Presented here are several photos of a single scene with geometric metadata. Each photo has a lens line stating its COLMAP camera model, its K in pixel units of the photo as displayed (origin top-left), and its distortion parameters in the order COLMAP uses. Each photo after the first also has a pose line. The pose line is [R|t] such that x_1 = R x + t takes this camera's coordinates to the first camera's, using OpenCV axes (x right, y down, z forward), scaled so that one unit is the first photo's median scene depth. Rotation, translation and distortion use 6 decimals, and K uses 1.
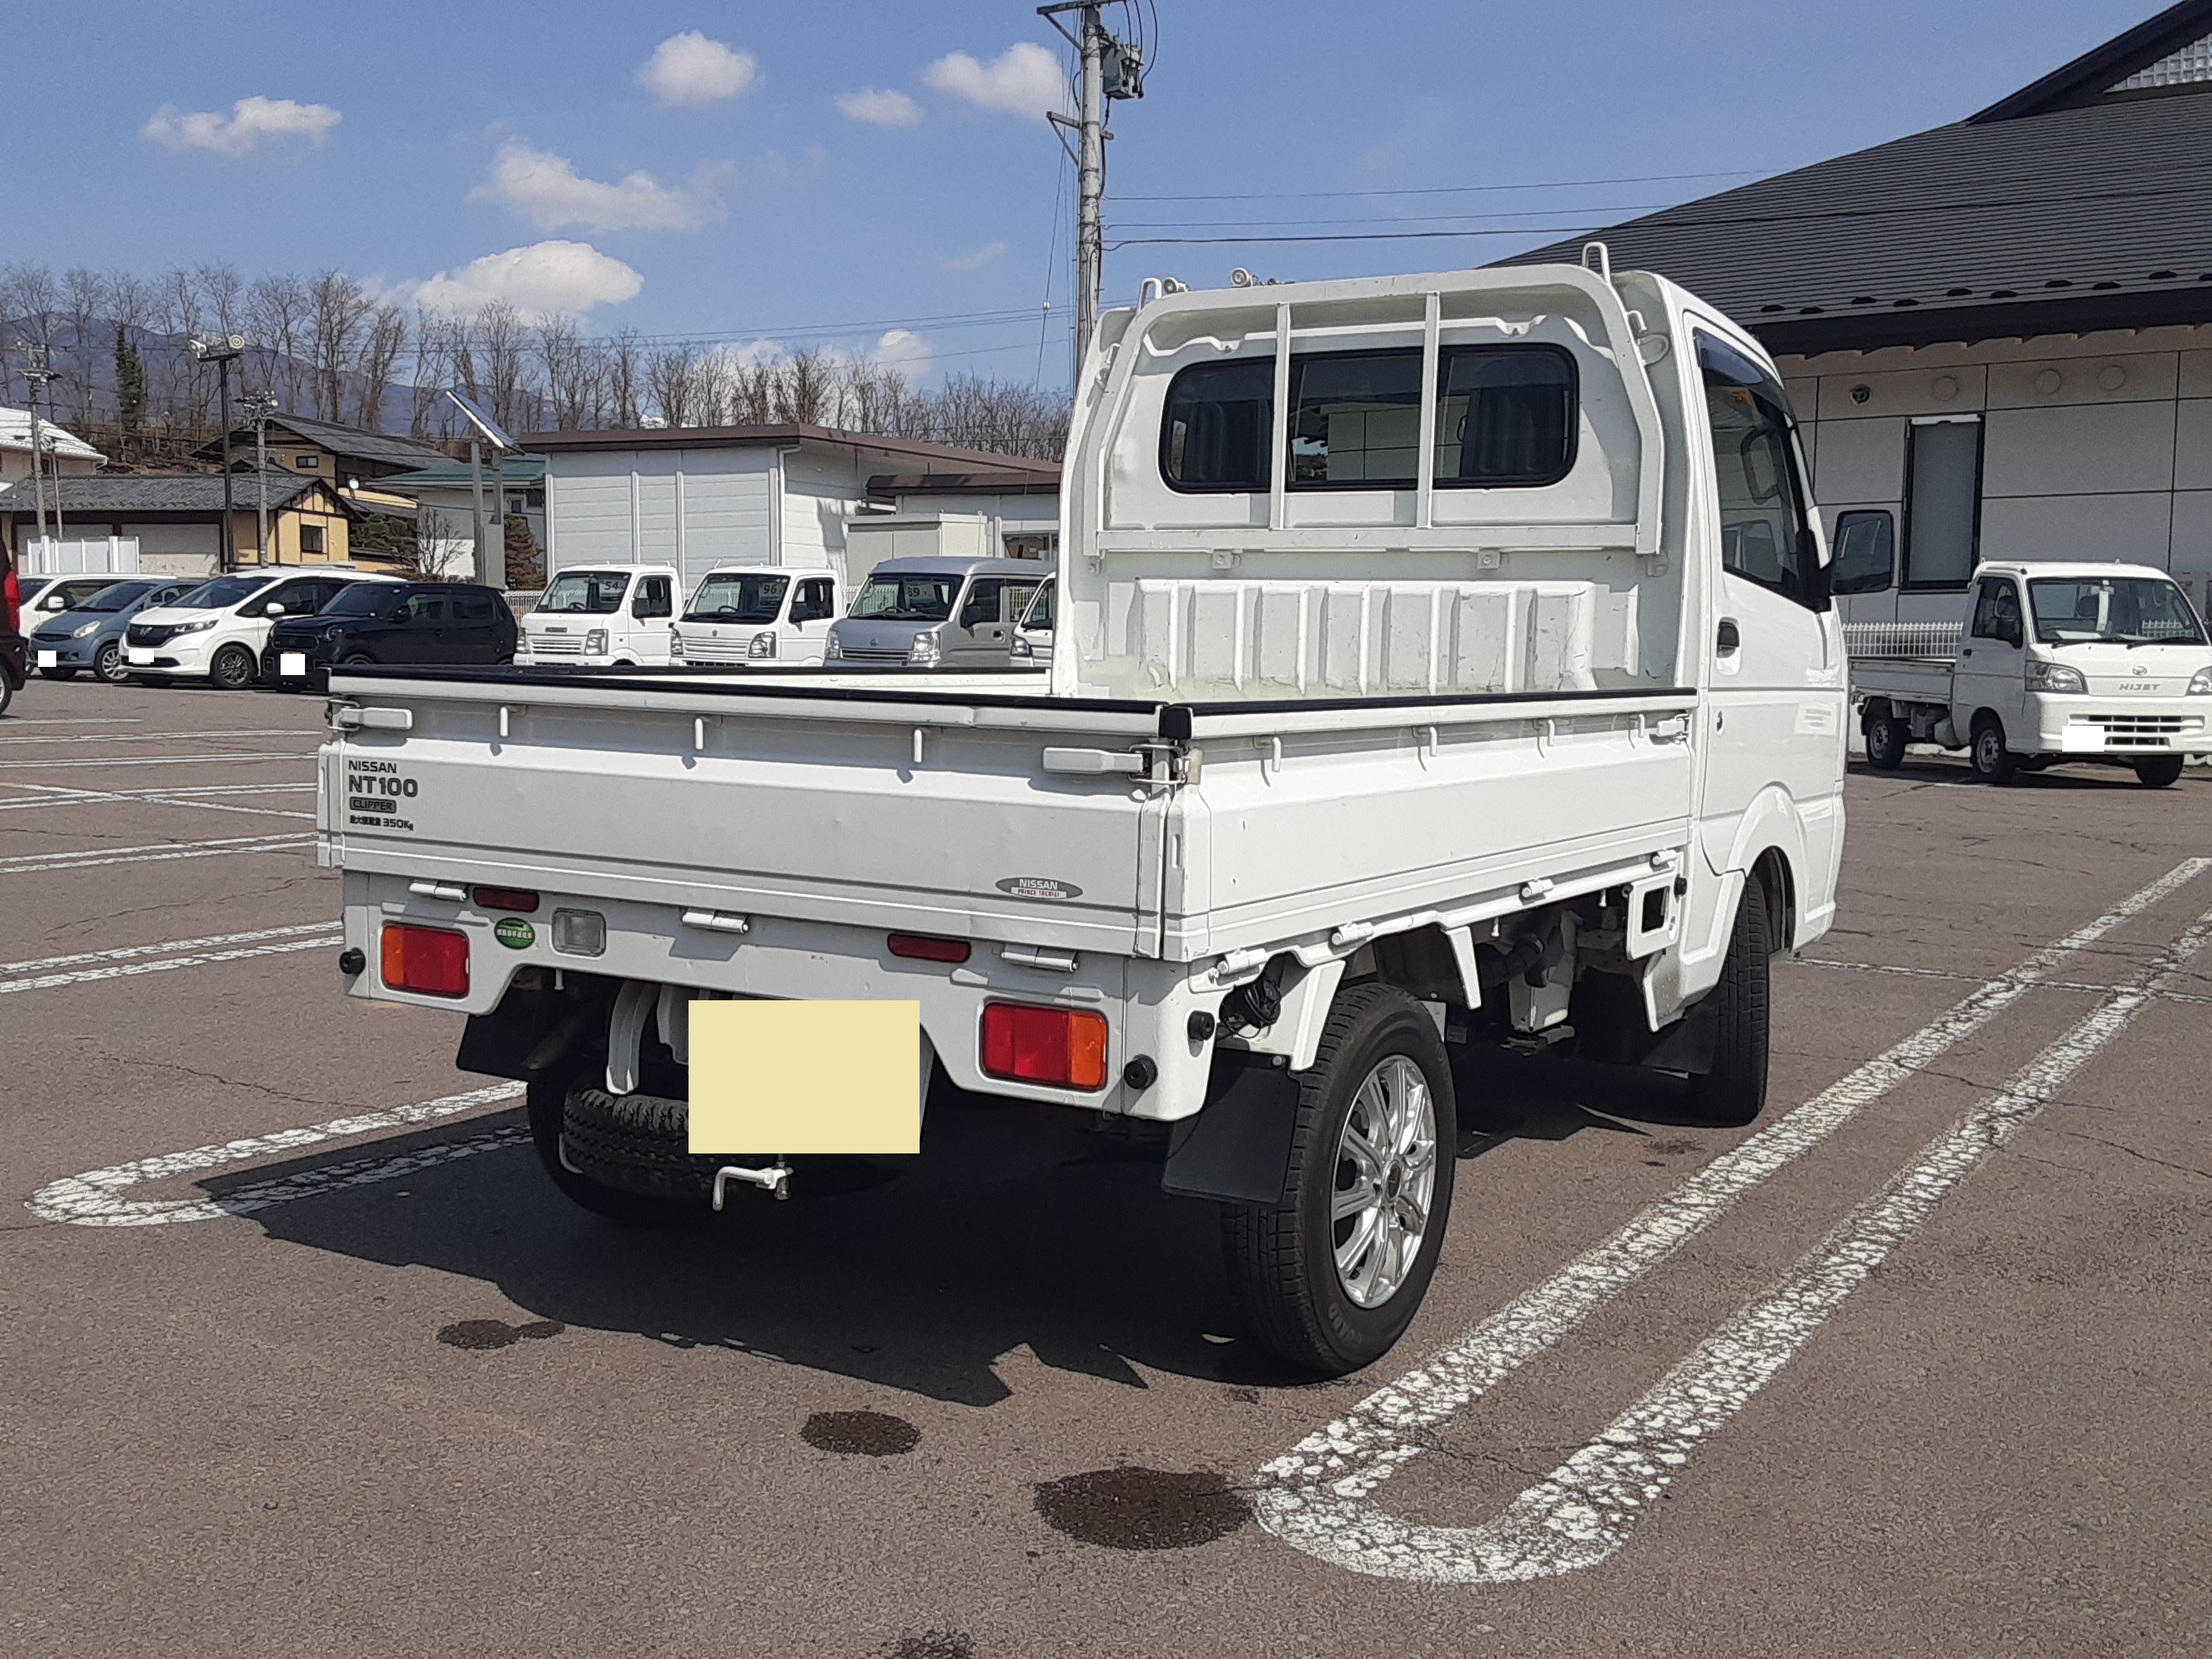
lens RADIAL K [[2199.1, 0, 1102.3], [0, 2199.1, 824.0], [0, 0, 1]] dist [0.114693, 0.000000]
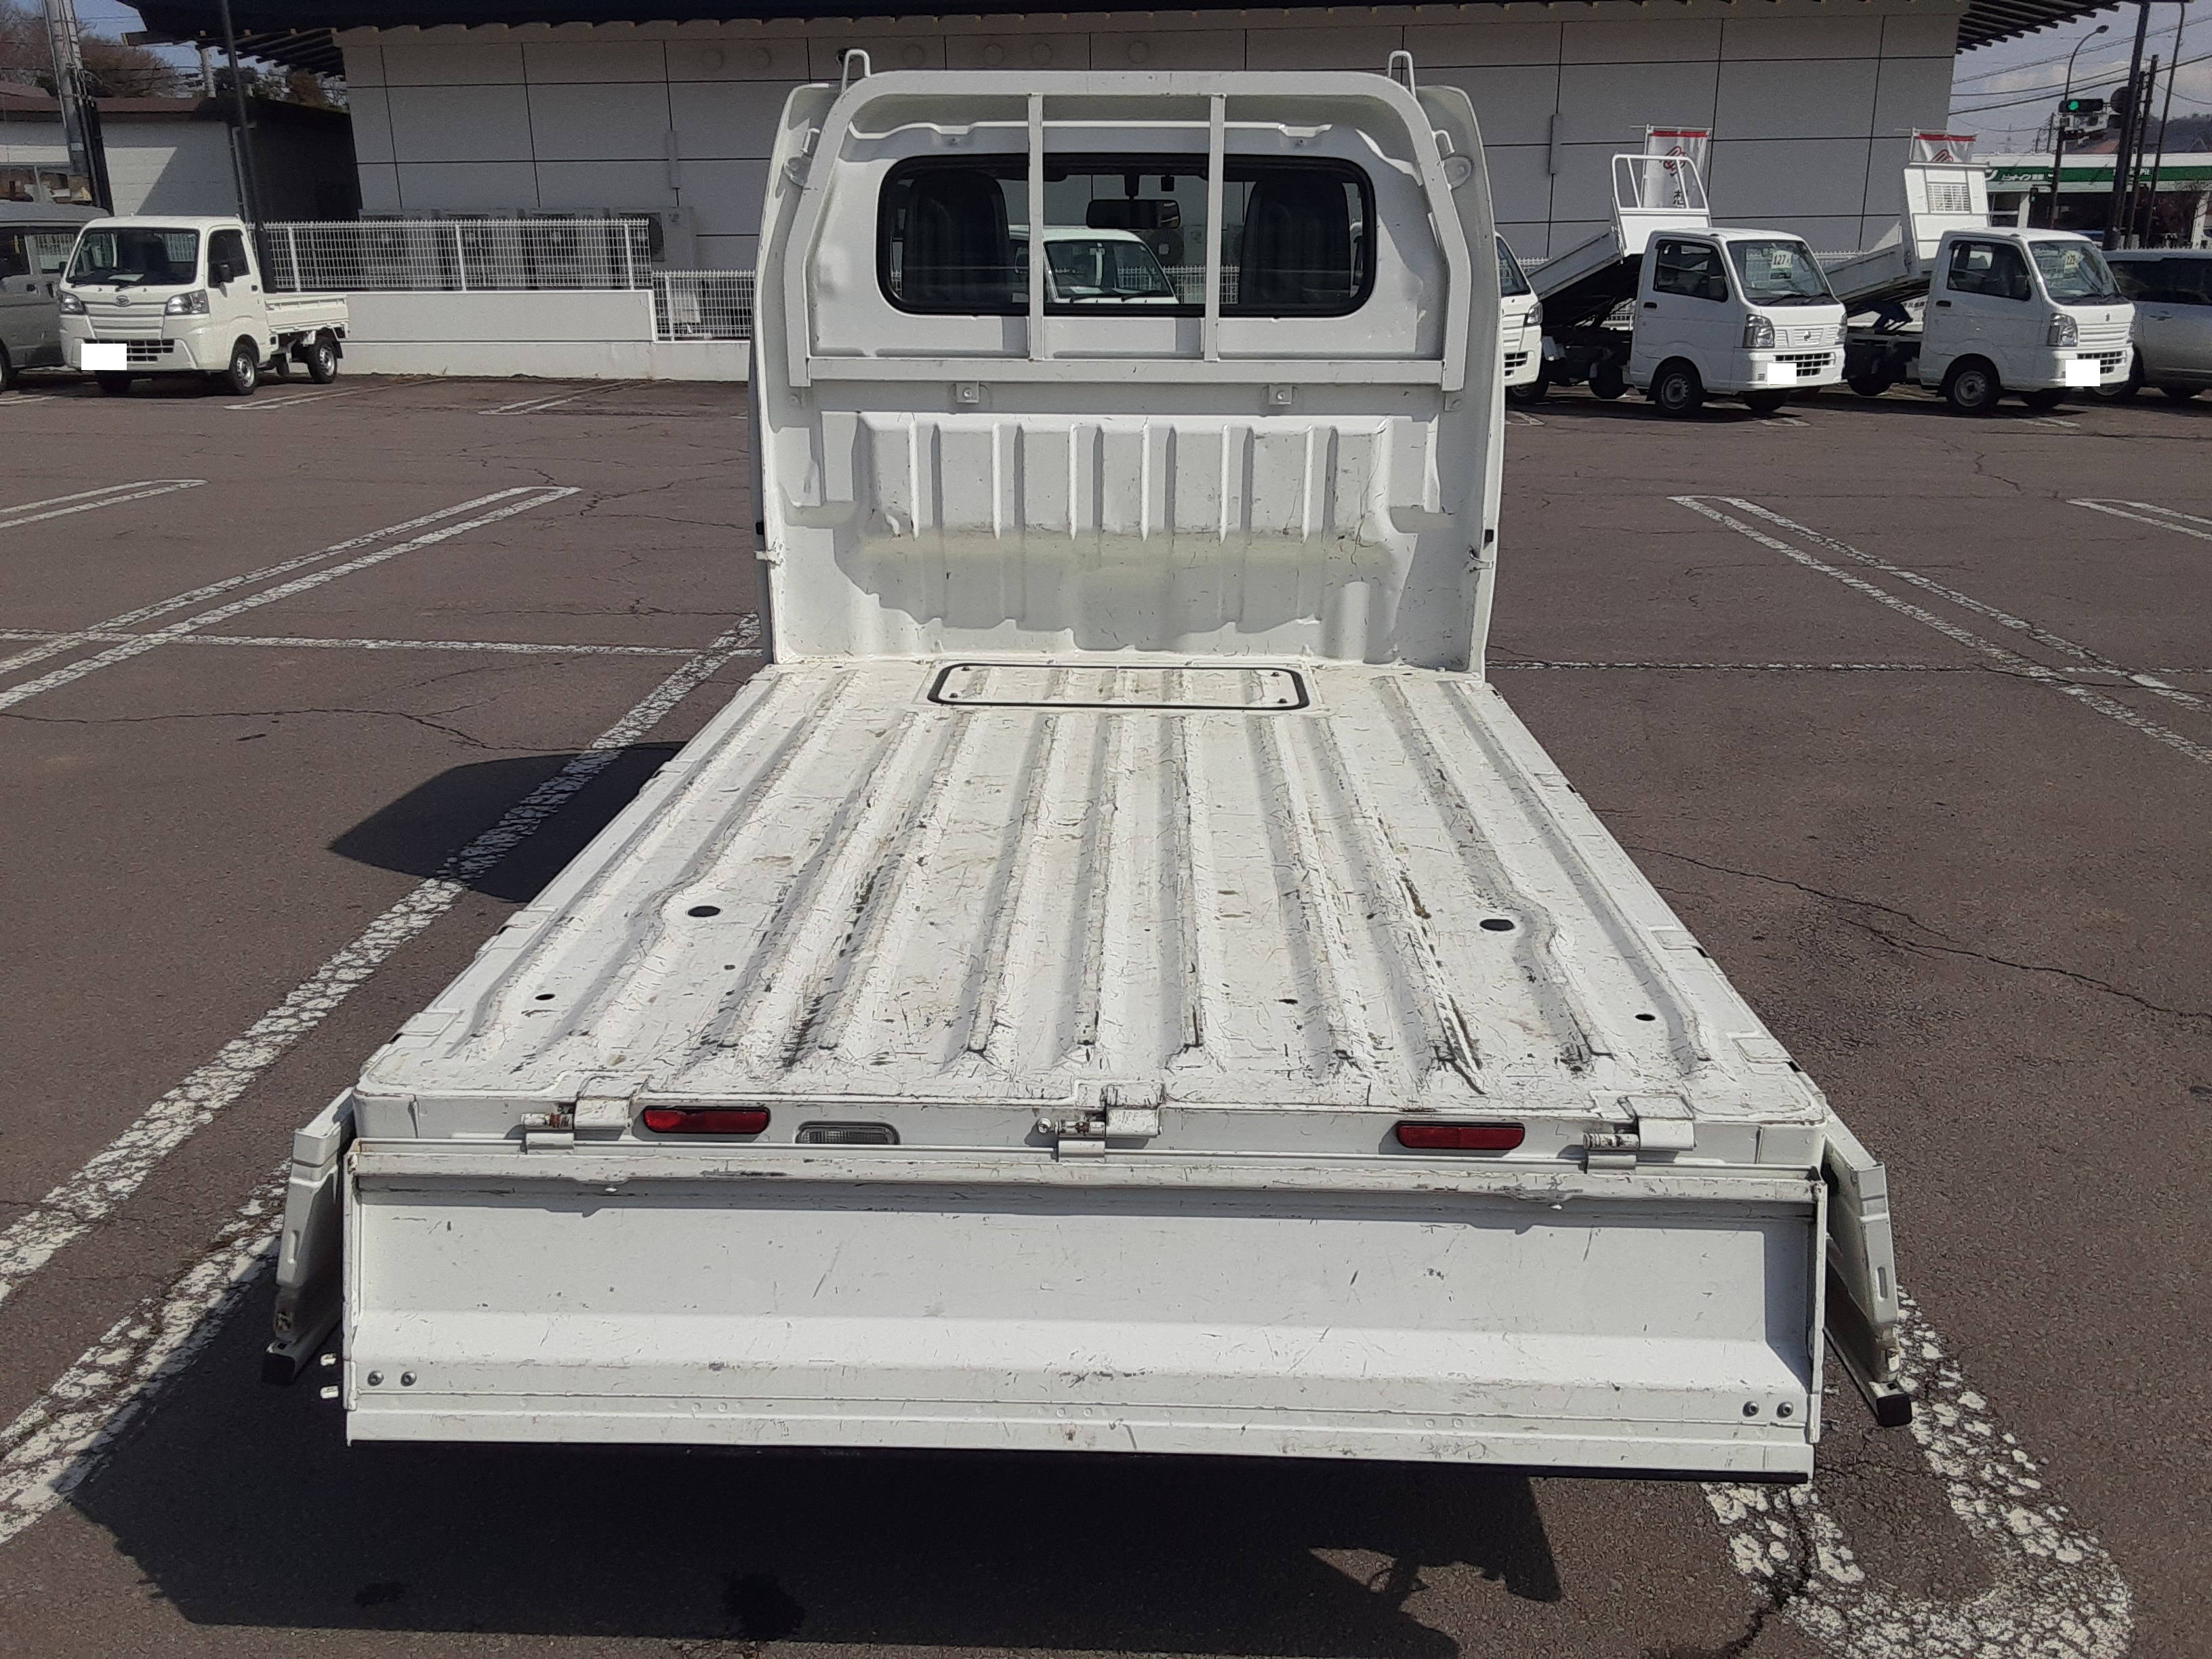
lens RADIAL K [[1818.5, 0, 1108.6], [0, 1818.5, 836.7], [0, 0, 1]] dist [0.048616, -0.028178]
pose [[0.863534, -0.167286, 0.475735, -0.293129], [0.052984, 0.968251, 0.244299, -0.129909], [-0.501499, -0.185755, 0.844982, 0.334161]]
